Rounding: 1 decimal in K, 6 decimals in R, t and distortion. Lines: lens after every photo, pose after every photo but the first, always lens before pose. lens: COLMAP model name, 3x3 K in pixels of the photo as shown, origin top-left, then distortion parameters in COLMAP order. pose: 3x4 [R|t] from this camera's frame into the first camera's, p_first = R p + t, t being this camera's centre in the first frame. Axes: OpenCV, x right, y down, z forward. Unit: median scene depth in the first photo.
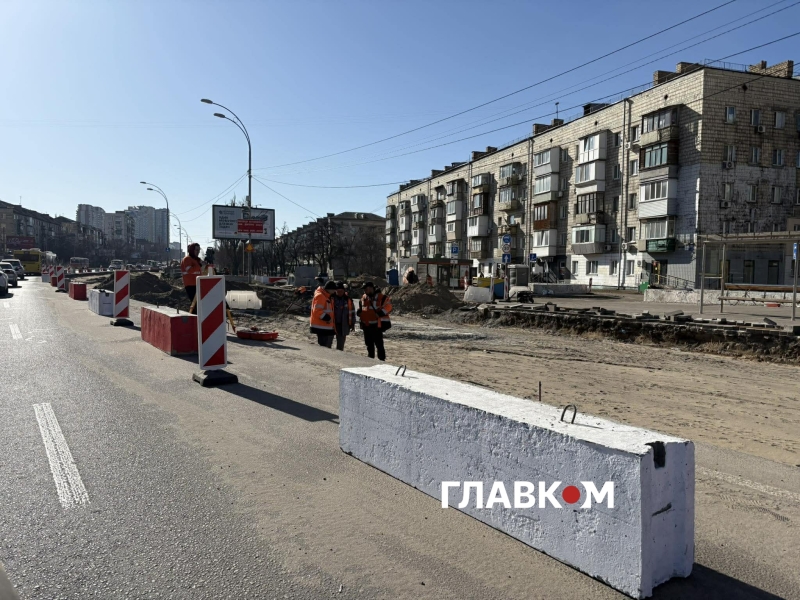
lens RADIAL K [[604.8, 0, 408.9], [0, 604.8, 298.4], [0, 0, 1]] dist [0.027564, -0.002630]
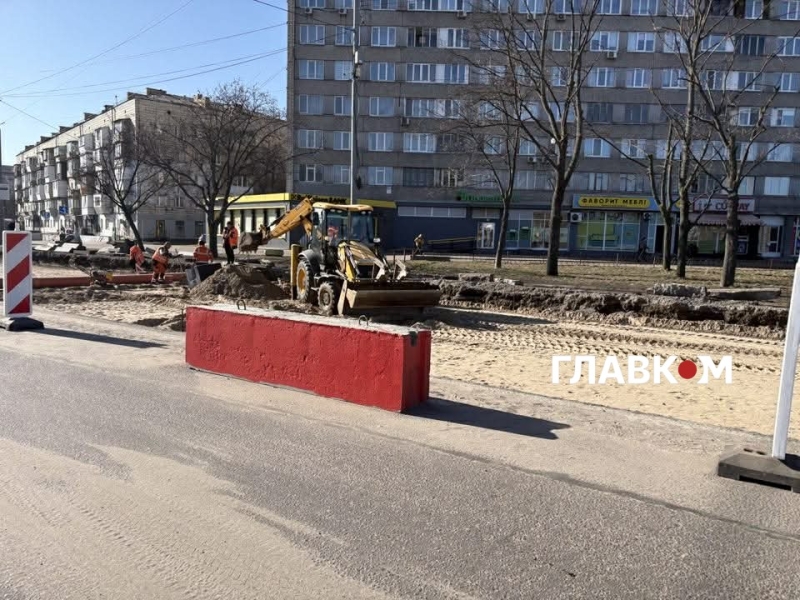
lens RADIAL K [[604.8, 0, 408.9], [0, 604.8, 298.4], [0, 0, 1]] dist [0.027564, -0.002630]
pose [[0.923981, -0.024029, 0.381684, 0.369806], [-0.000196, 0.997994, 0.063304, 0.029674], [-0.382440, -0.058566, 0.922123, -0.536962]]
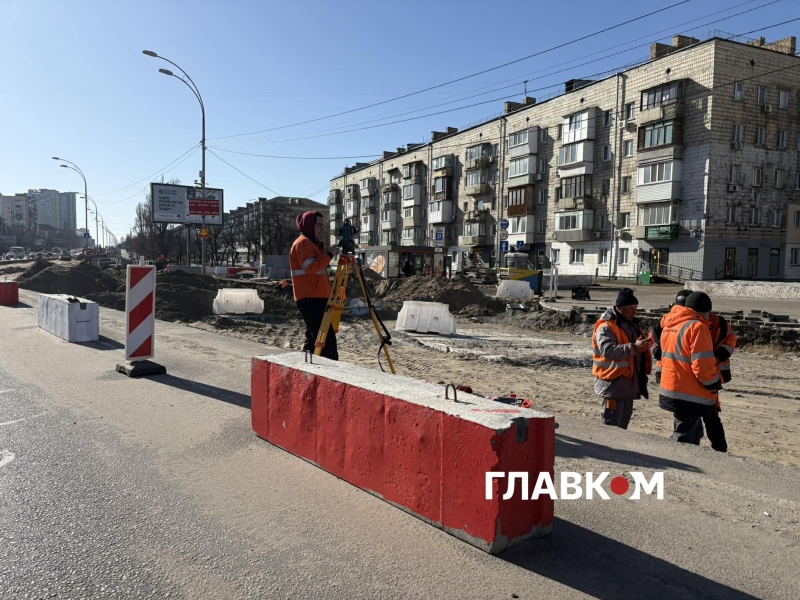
lens RADIAL K [[604.8, 0, 408.9], [0, 604.8, 298.4], [0, 0, 1]] dist [0.027564, -0.002630]
pose [[0.992394, -0.009104, 0.122761, -0.064158], [0.006686, 0.999776, 0.020098, -0.005735], [-0.122917, -0.019125, 0.992233, 0.095609]]
